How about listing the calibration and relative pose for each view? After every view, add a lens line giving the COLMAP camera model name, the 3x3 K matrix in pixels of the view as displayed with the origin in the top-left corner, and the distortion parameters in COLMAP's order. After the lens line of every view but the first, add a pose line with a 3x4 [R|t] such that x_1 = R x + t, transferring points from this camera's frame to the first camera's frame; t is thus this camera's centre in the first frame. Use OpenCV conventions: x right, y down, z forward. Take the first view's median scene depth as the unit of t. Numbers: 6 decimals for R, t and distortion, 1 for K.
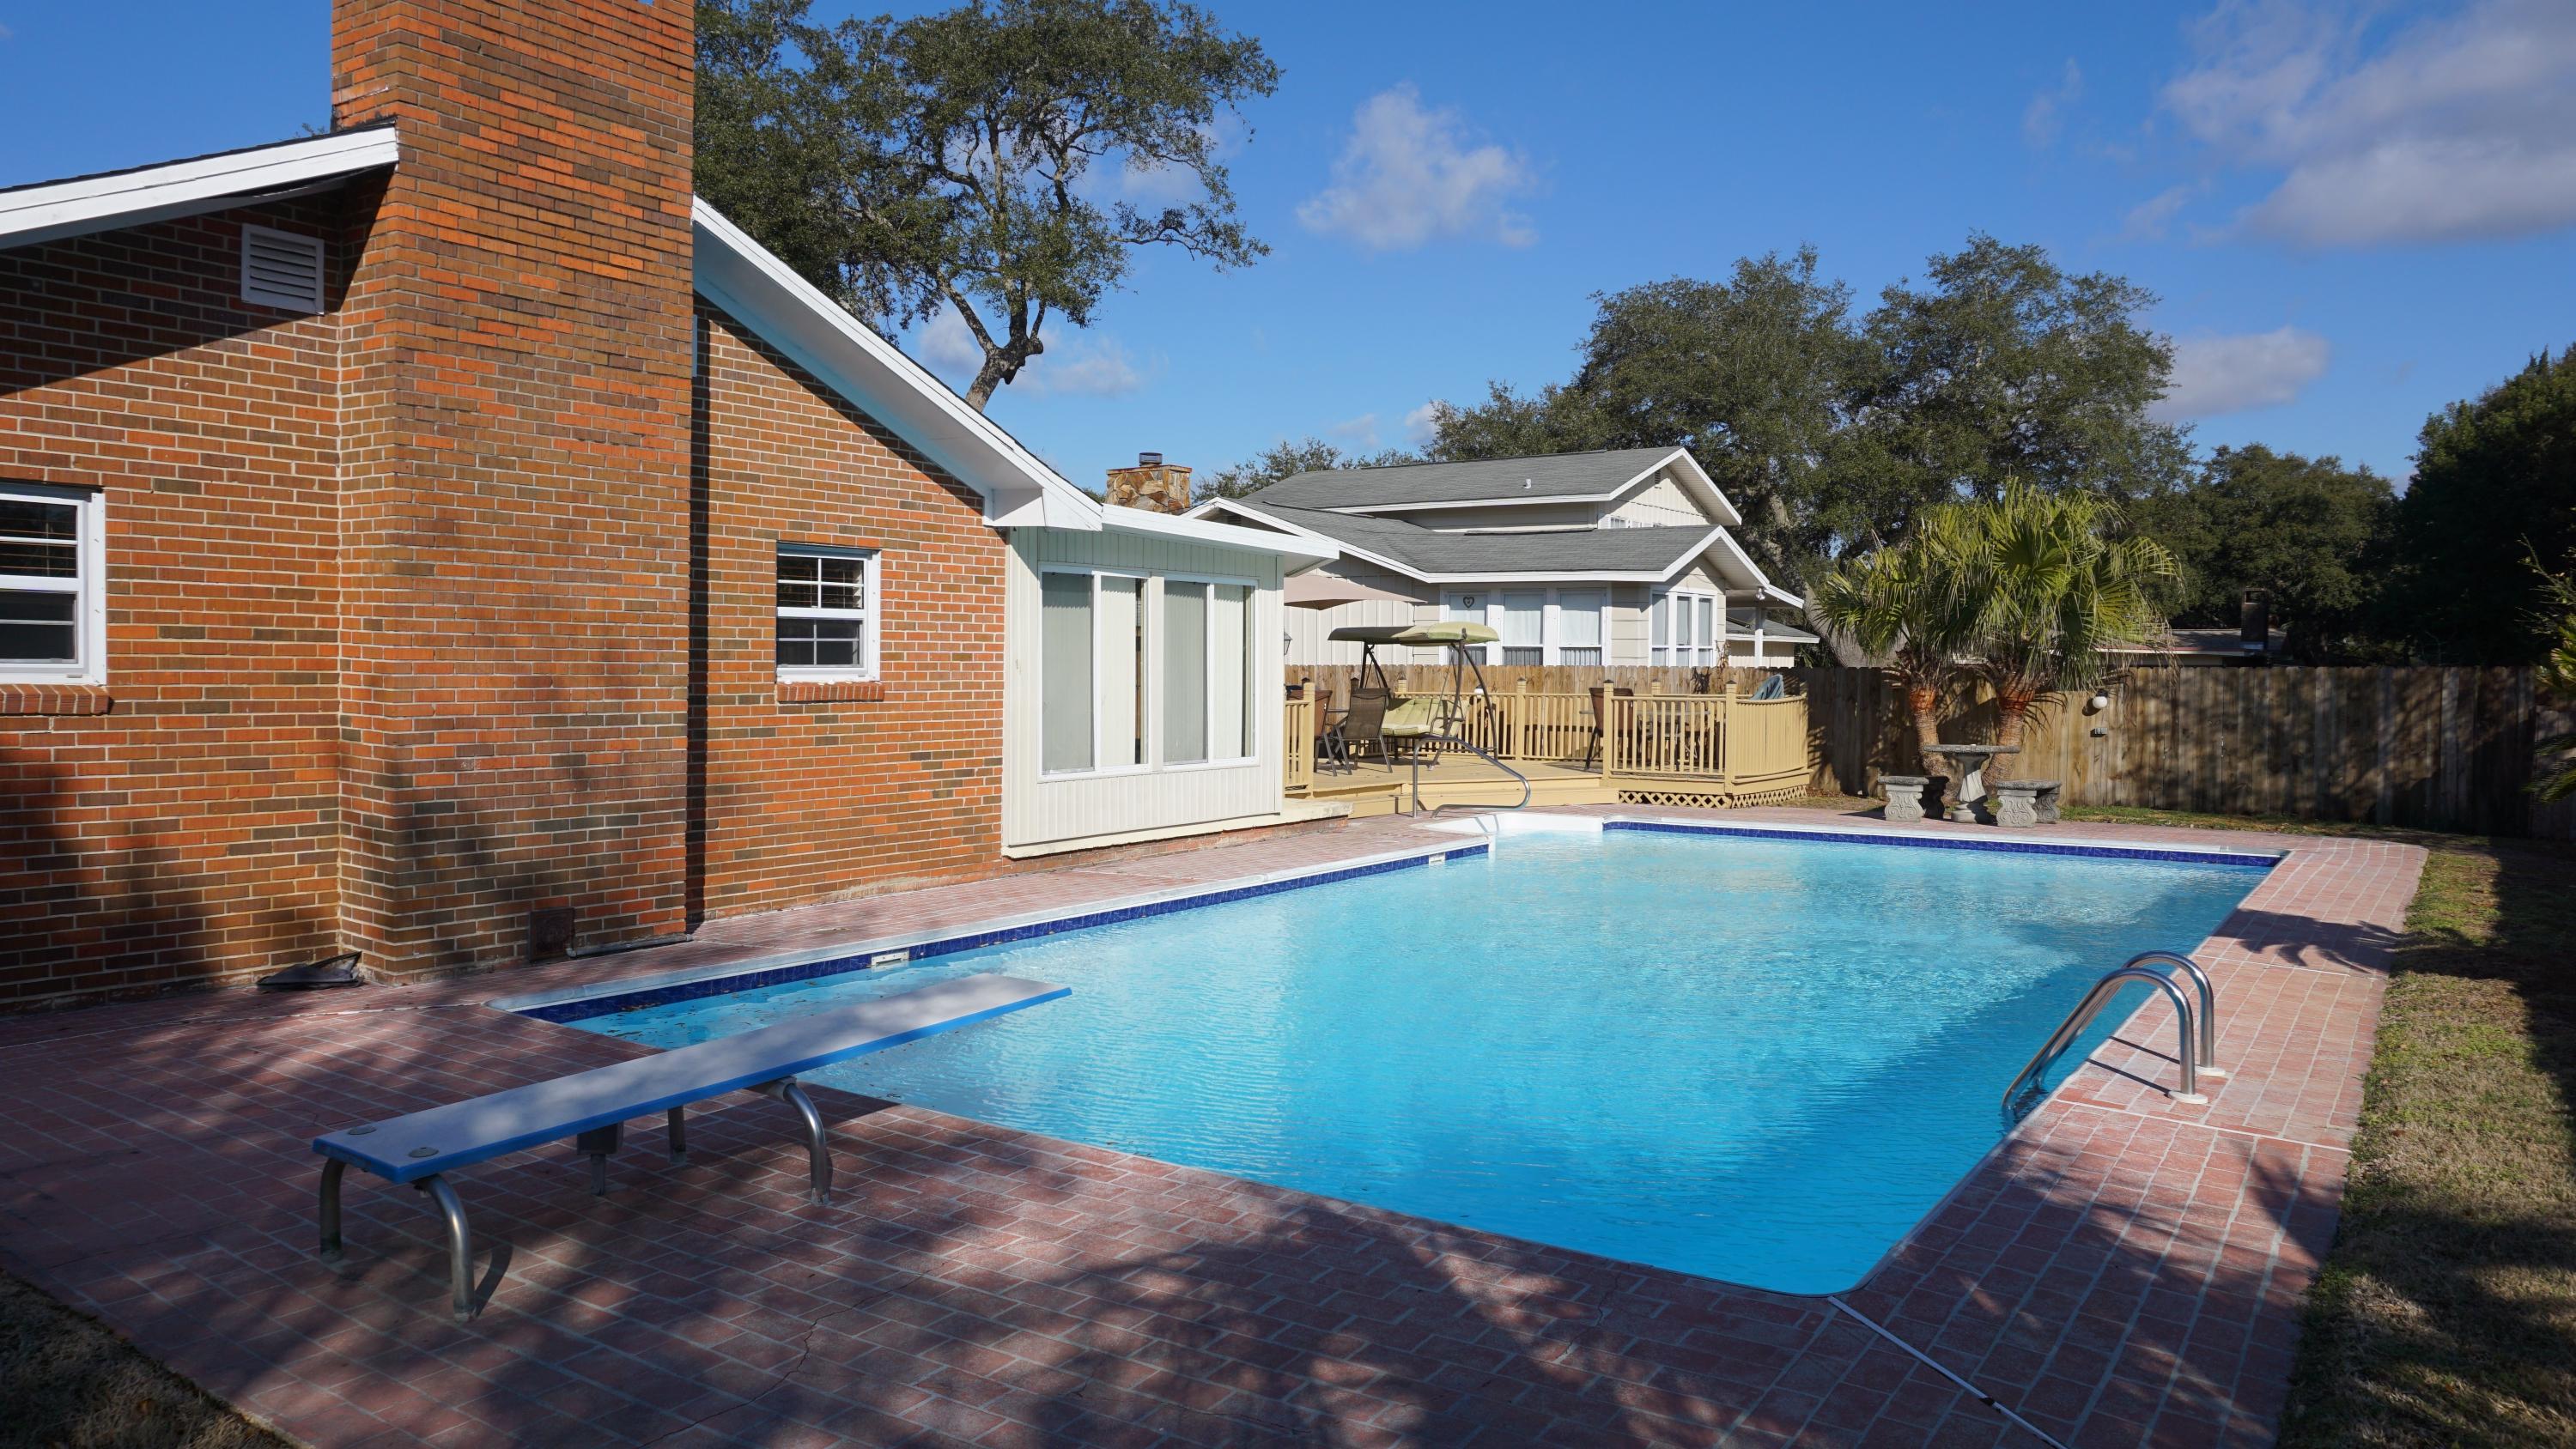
lens RADIAL K [[1765.4, 0, 1288.0], [0, 1765.4, 724.5], [0, 0, 1]] dist [0.001789, -0.000441]
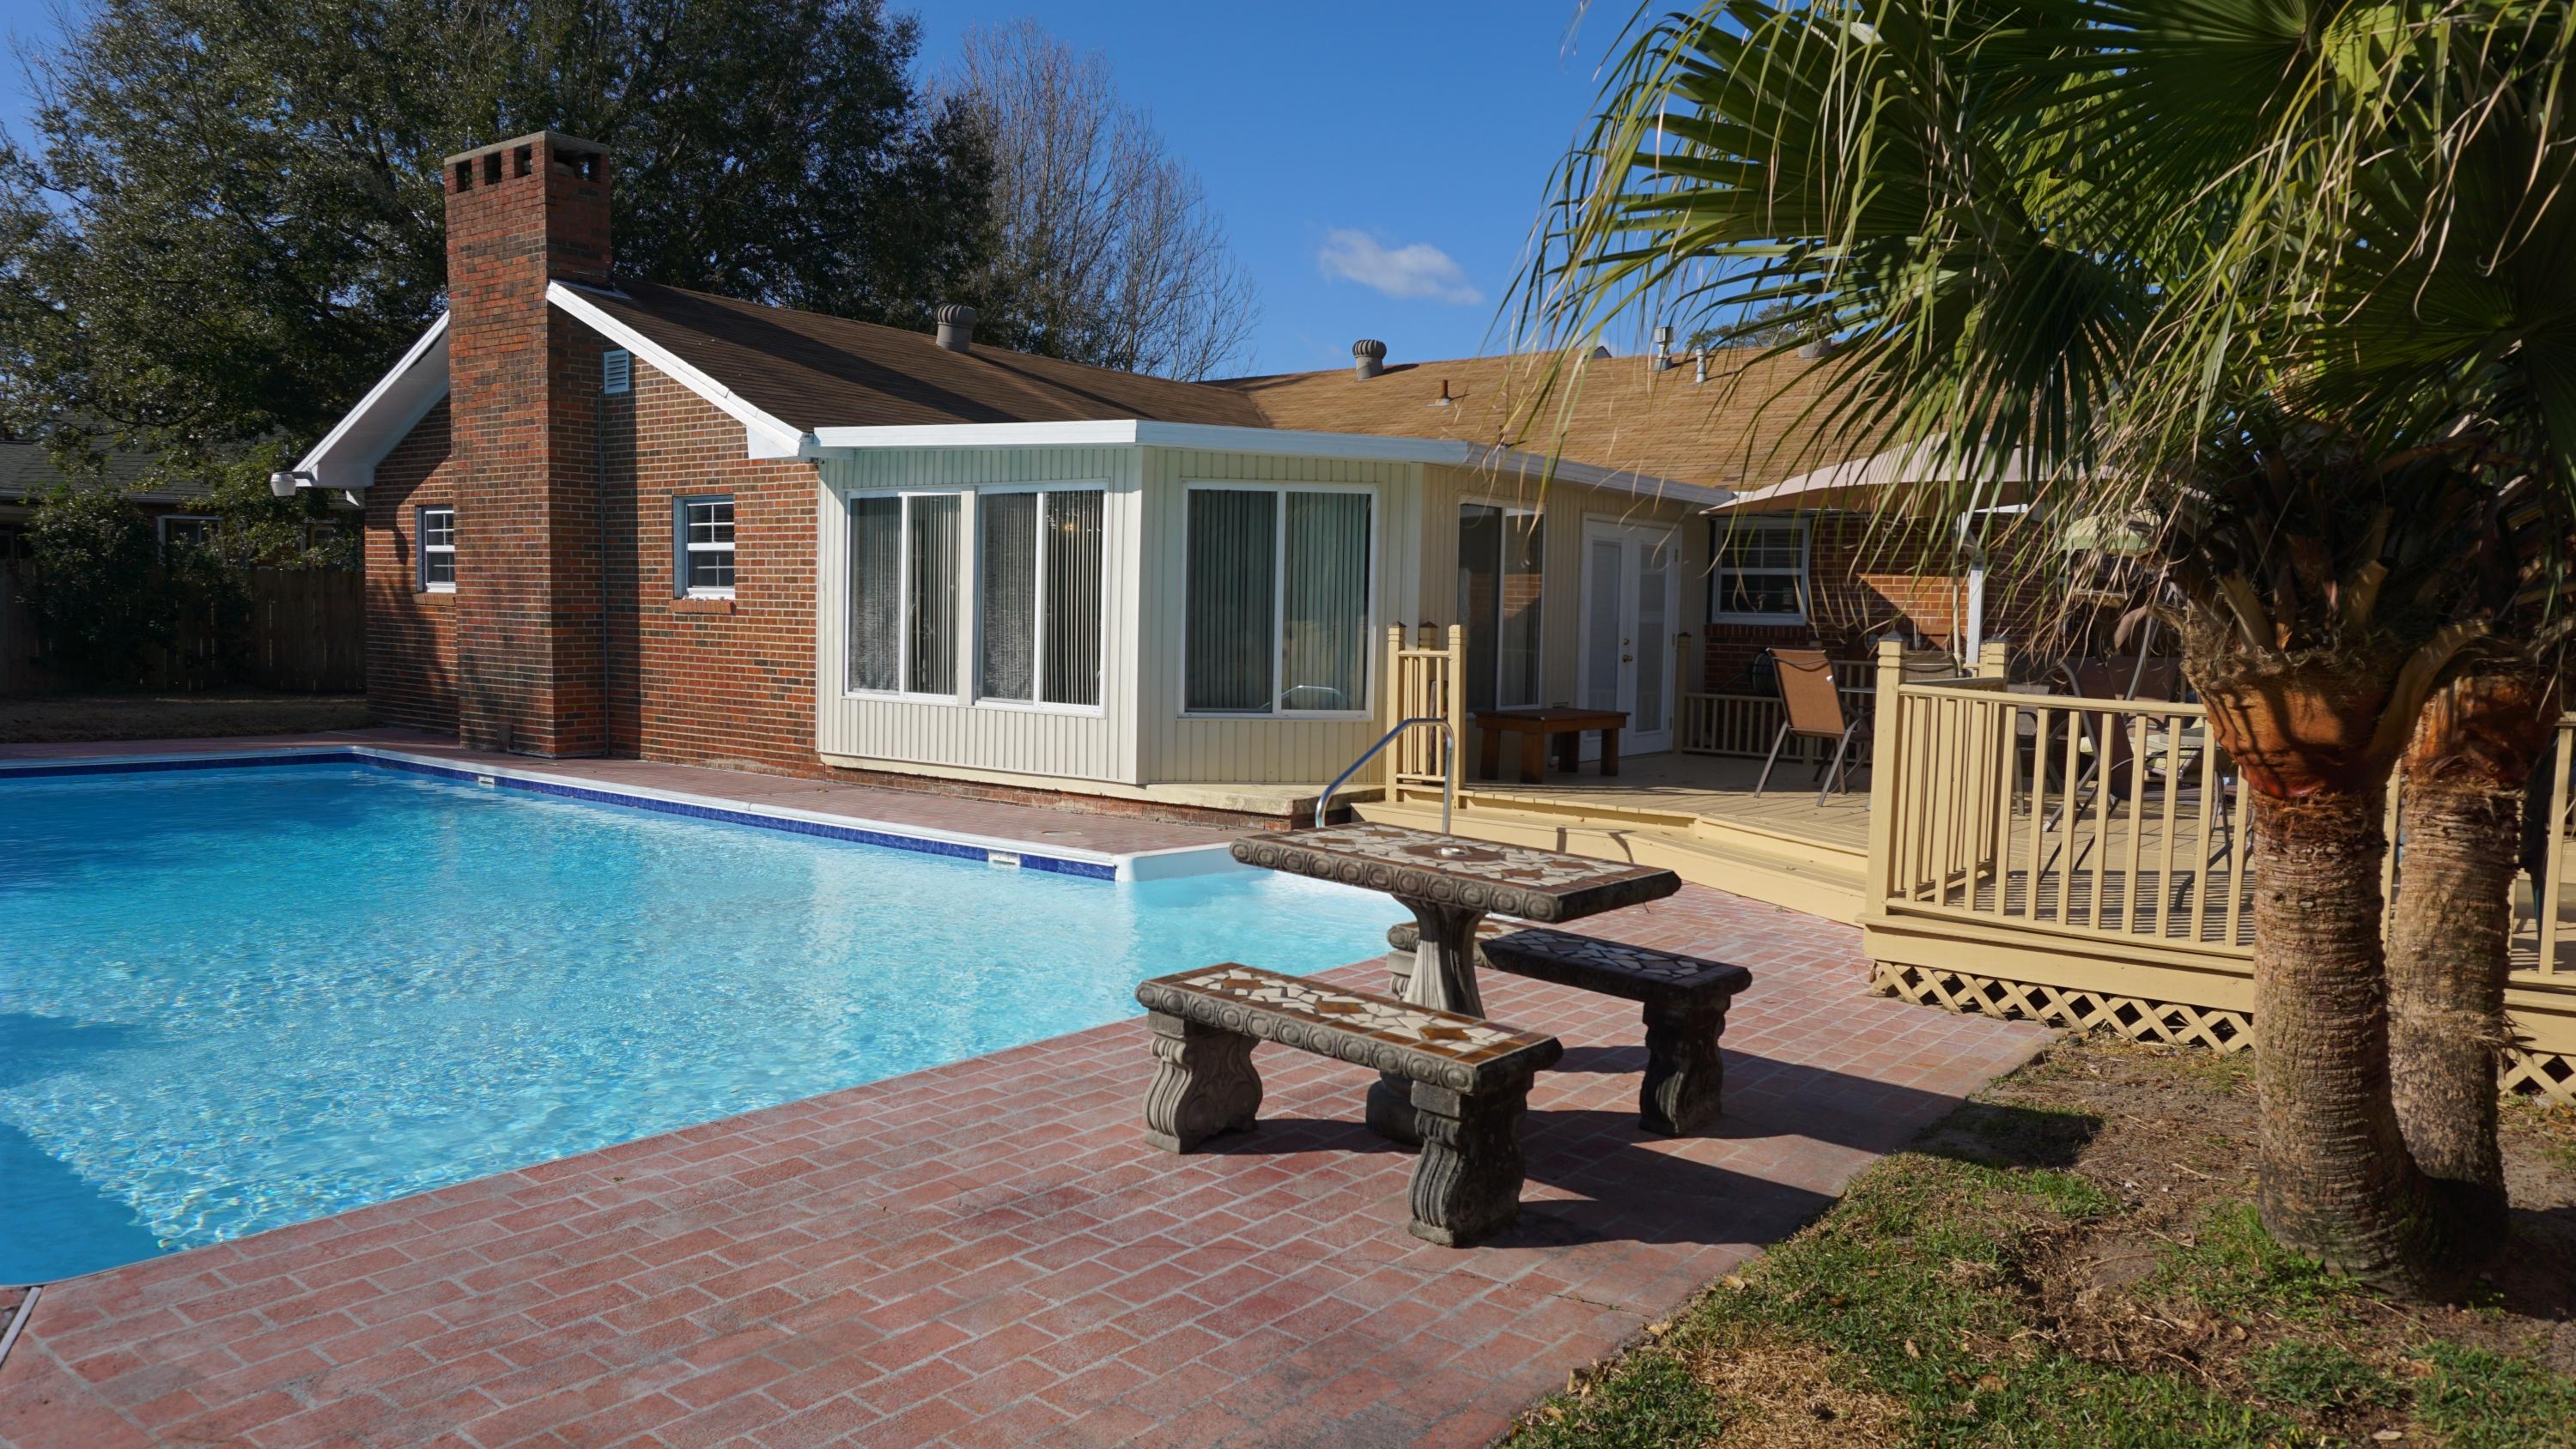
lens RADIAL K [[1765.4, 0, 1288.0], [0, 1765.4, 724.5], [0, 0, 1]] dist [0.001789, -0.000441]
pose [[-0.074632, 0.055857, -0.995646, 1.024552], [-0.057888, 0.996504, 0.060245, -0.035270], [0.995530, 0.062132, -0.071138, 1.532434]]
